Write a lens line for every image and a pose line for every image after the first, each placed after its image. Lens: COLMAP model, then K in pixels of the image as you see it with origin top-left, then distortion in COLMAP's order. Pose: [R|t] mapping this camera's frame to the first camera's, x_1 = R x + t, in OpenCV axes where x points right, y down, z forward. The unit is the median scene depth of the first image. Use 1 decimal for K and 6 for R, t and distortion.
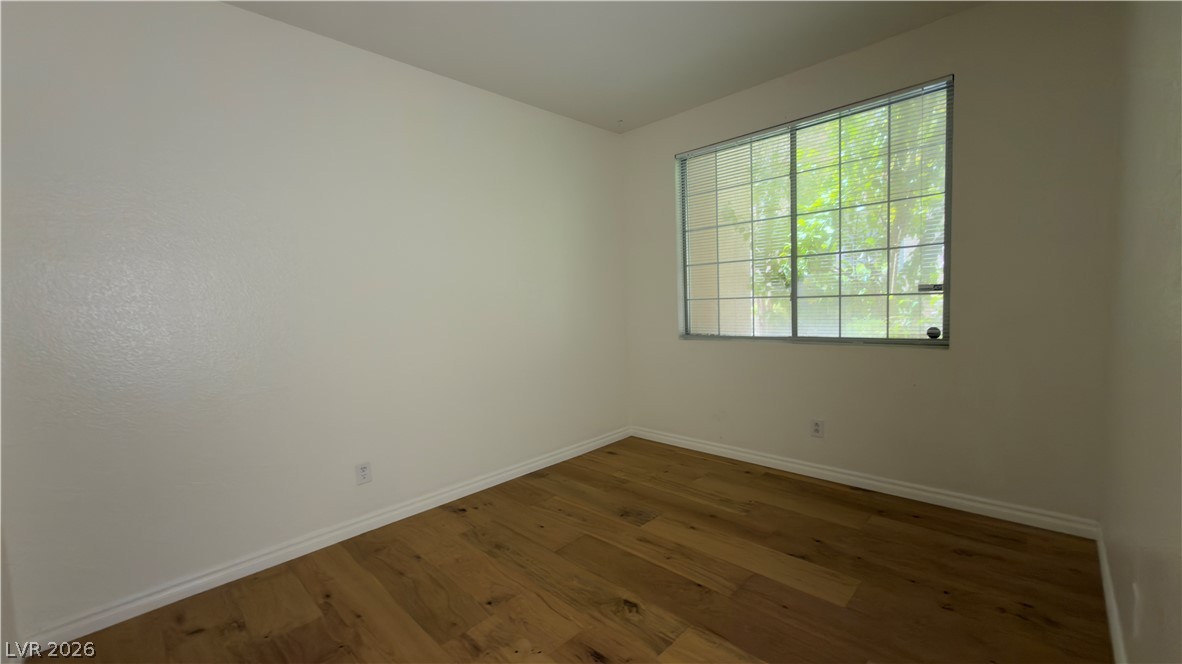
lens RADIAL K [[470.1, 0, 597.1], [0, 470.1, 338.5], [0, 0, 1]] dist [0.011410, -0.001854]
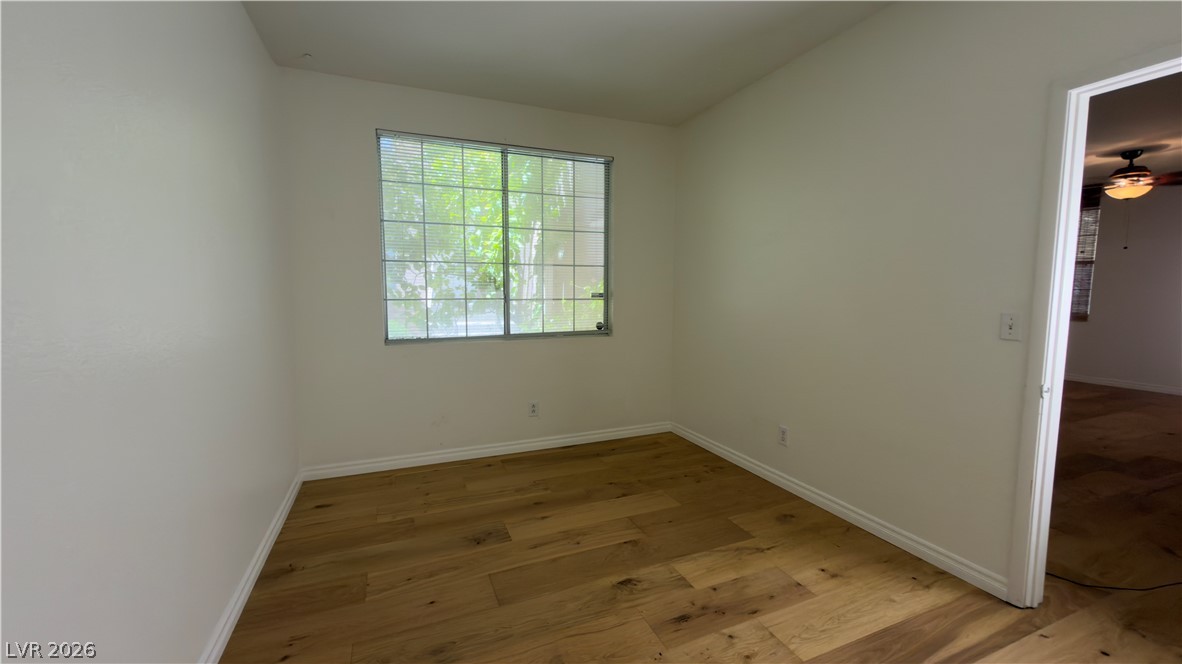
lens RADIAL K [[470.1, 0, 589.2], [0, 470.1, 338.7], [0, 0, 1]] dist [0.011410, -0.001854]
pose [[0.396516, -0.055714, 0.916336, -0.628723], [0.059471, 0.997619, 0.034922, -0.024499], [-0.916099, 0.040648, 0.398885, 0.425680]]
